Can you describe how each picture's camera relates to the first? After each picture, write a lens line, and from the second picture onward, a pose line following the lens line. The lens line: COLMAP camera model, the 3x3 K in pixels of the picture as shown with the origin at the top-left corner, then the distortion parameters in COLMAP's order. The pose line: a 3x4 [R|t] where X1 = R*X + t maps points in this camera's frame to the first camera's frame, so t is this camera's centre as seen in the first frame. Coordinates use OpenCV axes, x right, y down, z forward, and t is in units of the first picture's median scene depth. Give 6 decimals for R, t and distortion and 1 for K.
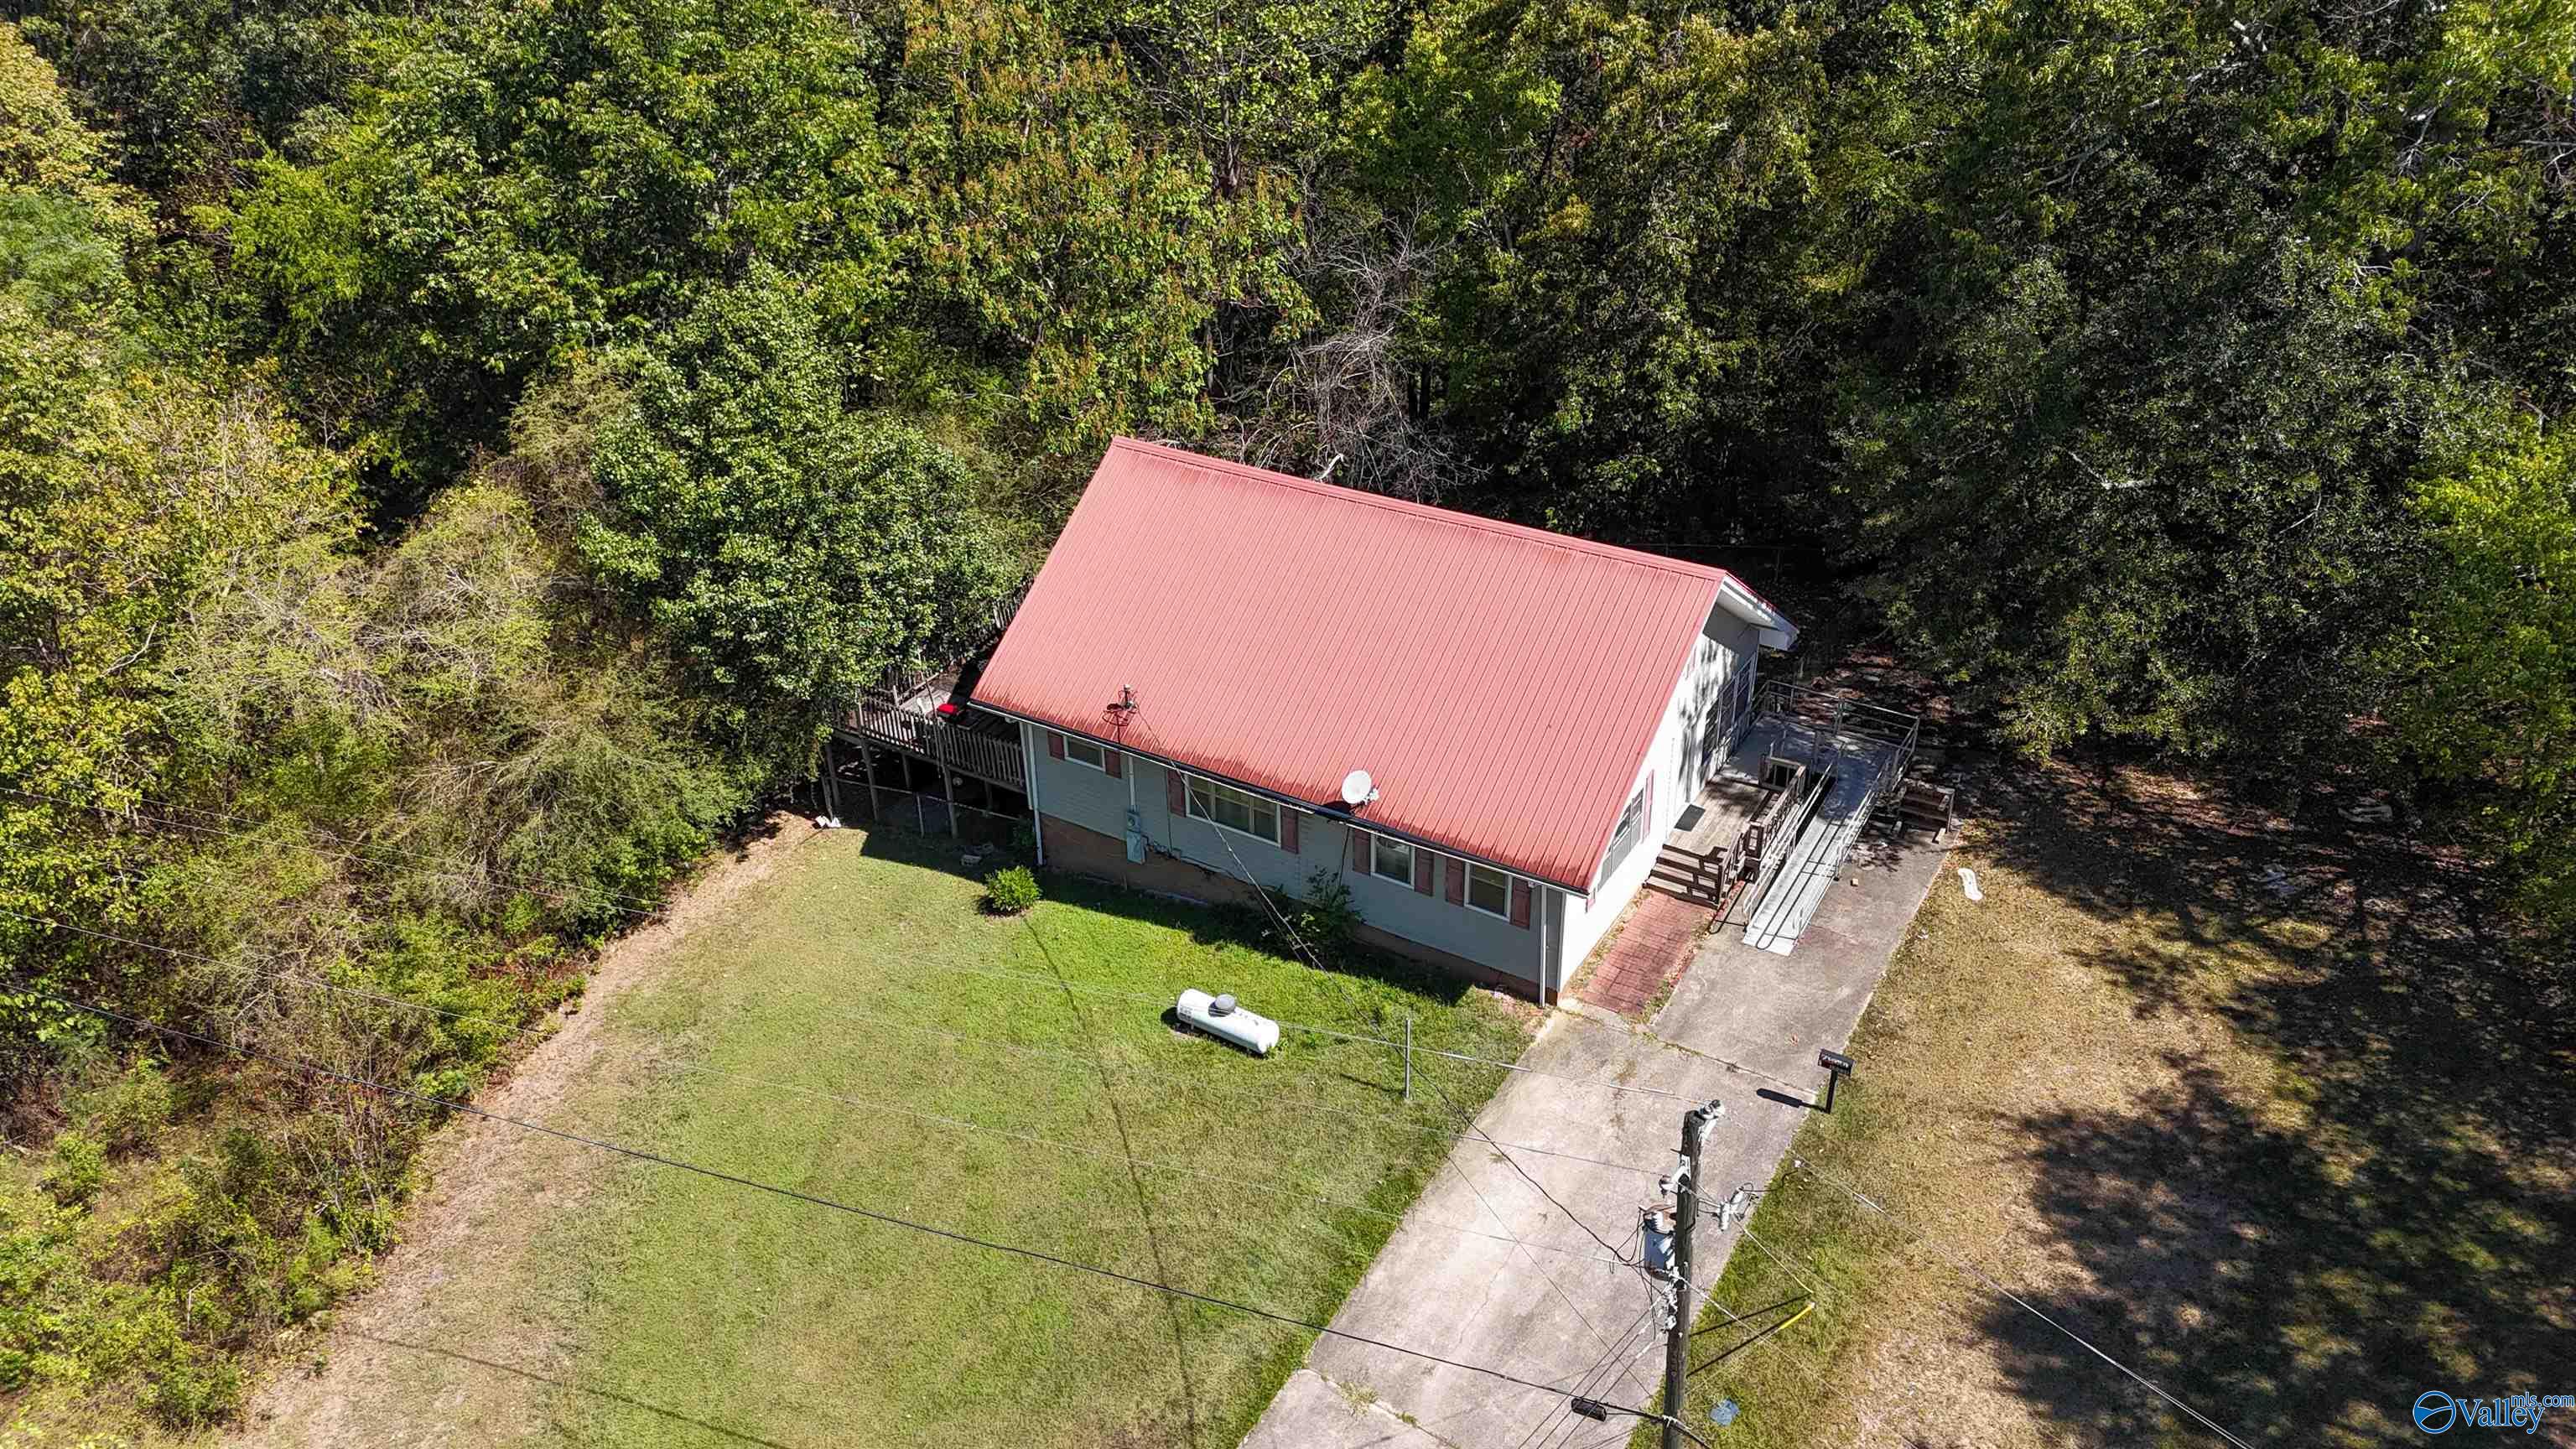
lens RADIAL K [[1893.4, 0, 1334.4], [0, 1893.4, 727.9], [0, 0, 1]] dist [0.071130, 0.002446]
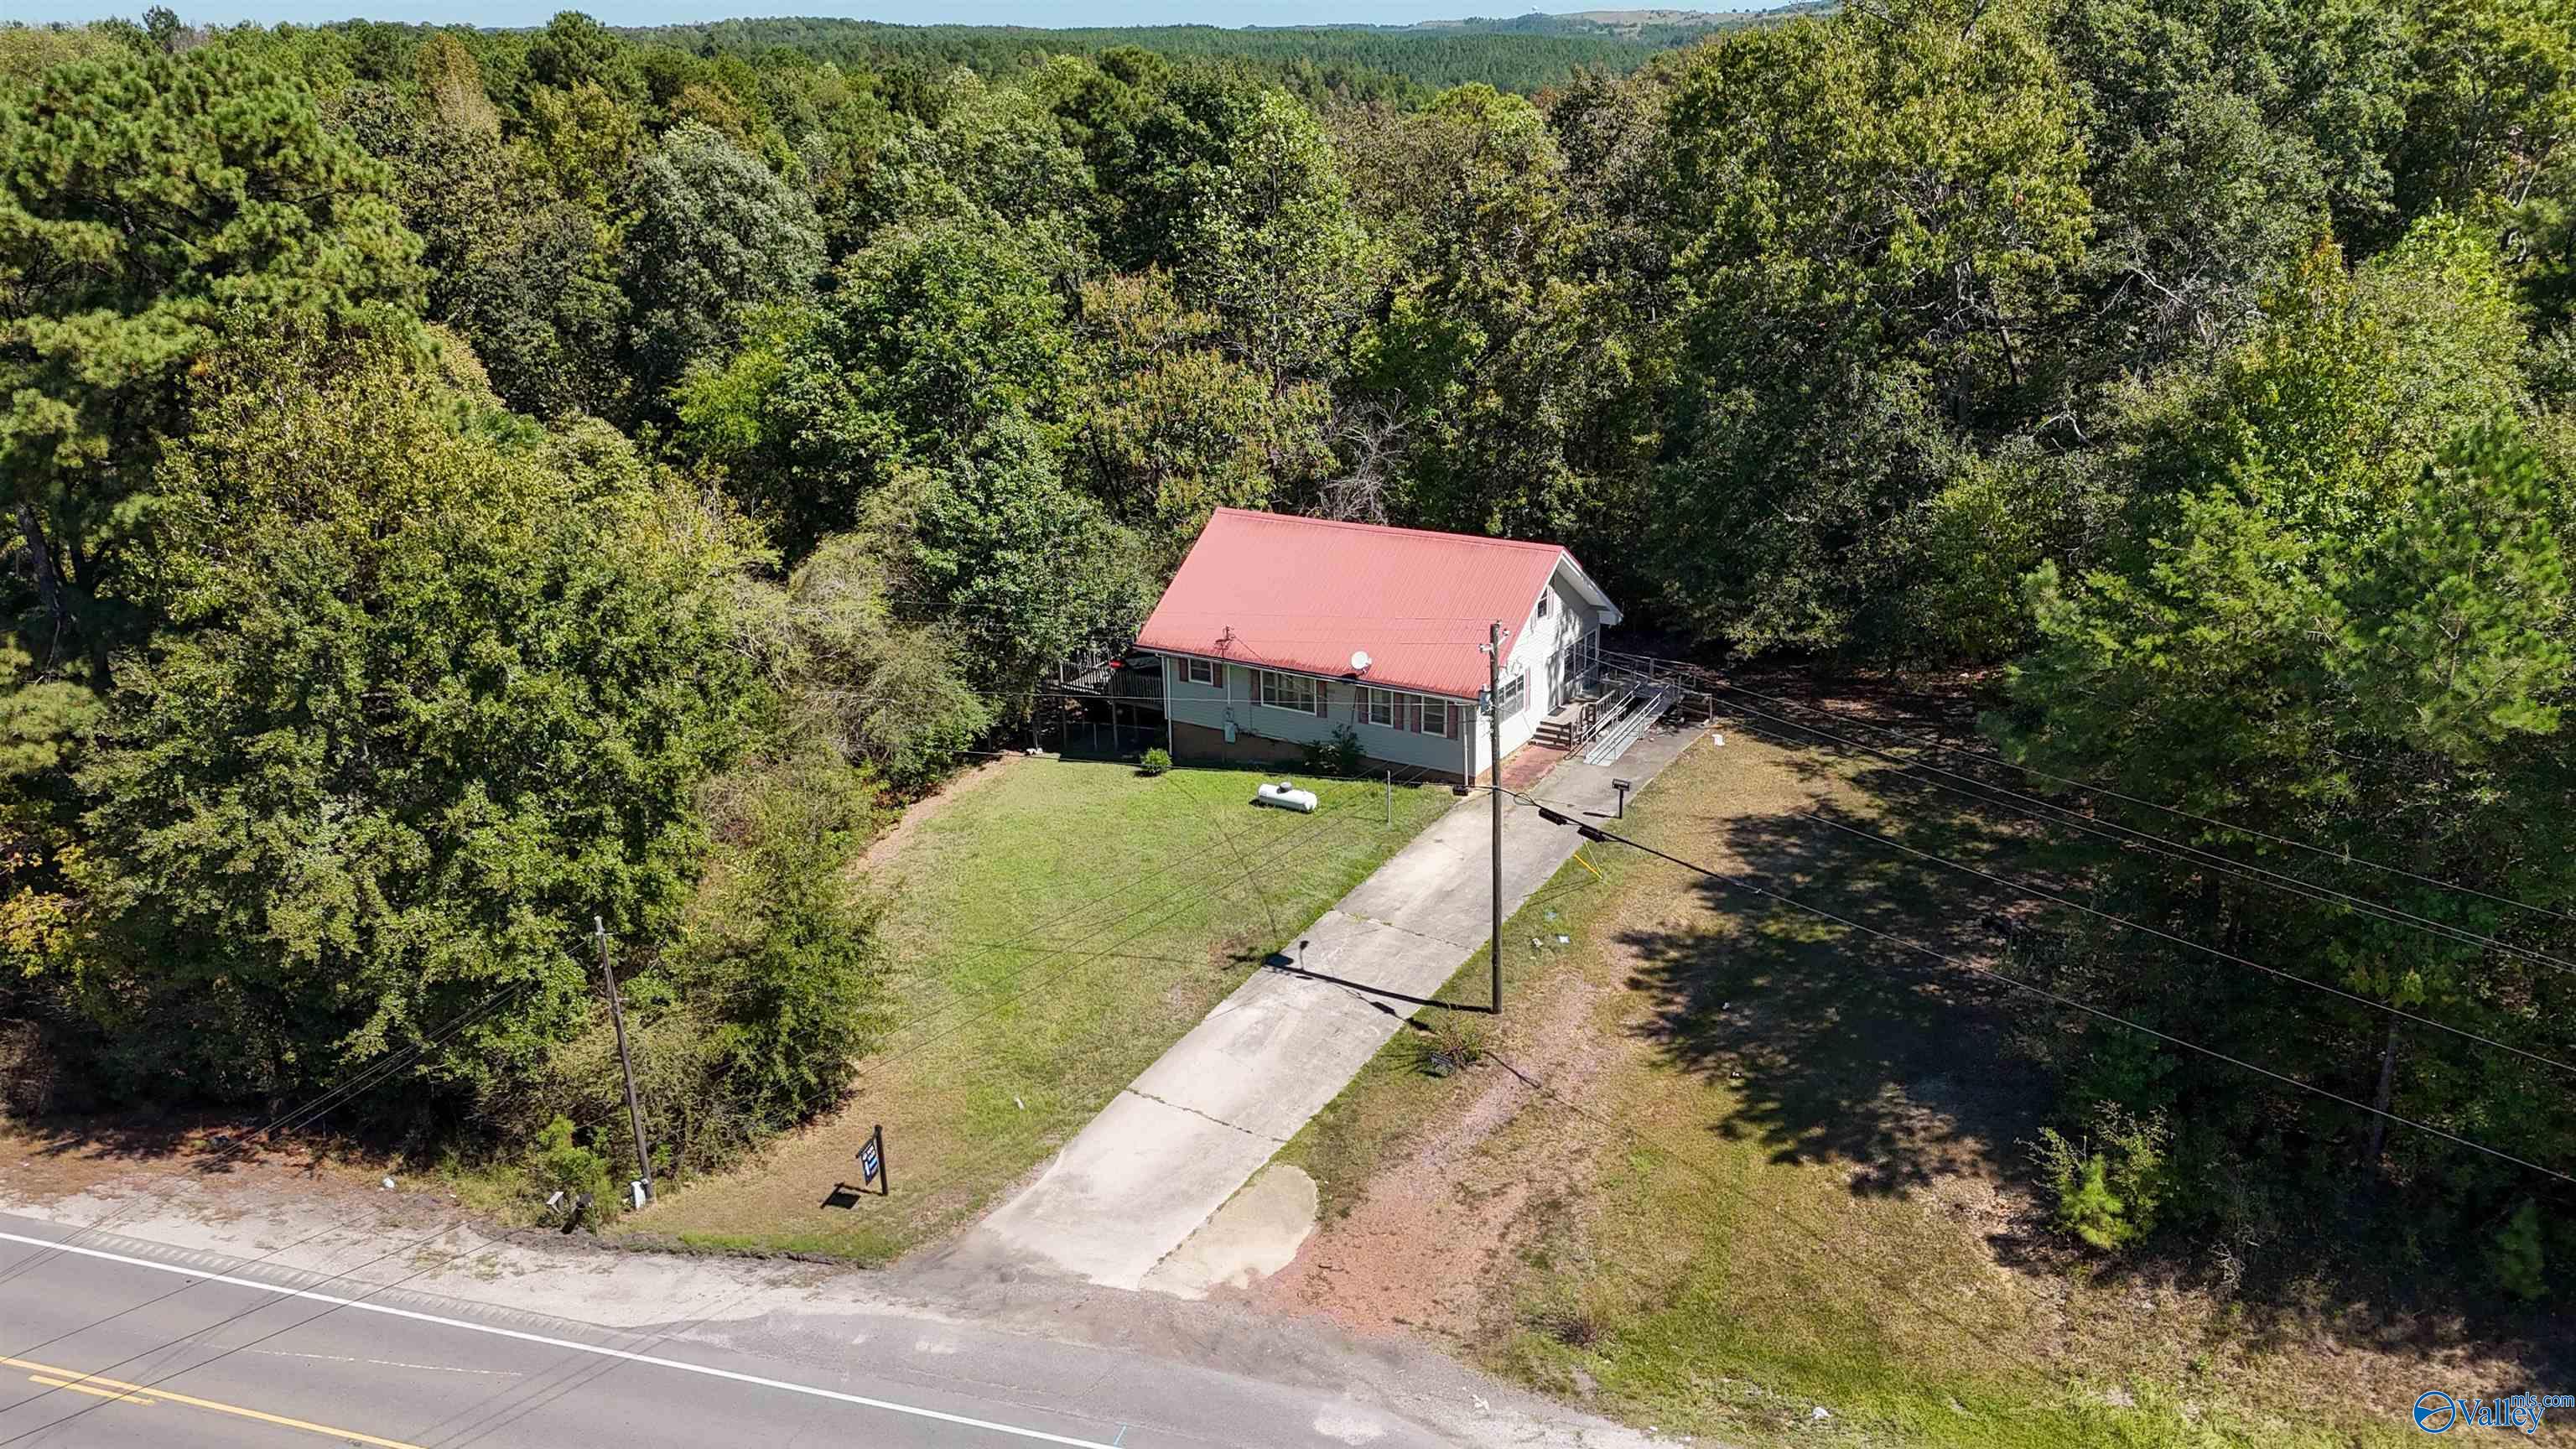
lens RADIAL K [[1891.2, 0, 1354.0], [0, 1891.2, 718.2], [0, 0, 1]] dist [0.219062, 0.000465]
pose [[0.999974, -0.006613, 0.002843, 0.000724], [0.007053, 0.979048, -0.203509, 0.409538], [-0.001438, 0.203524, 0.979069, -0.681288]]
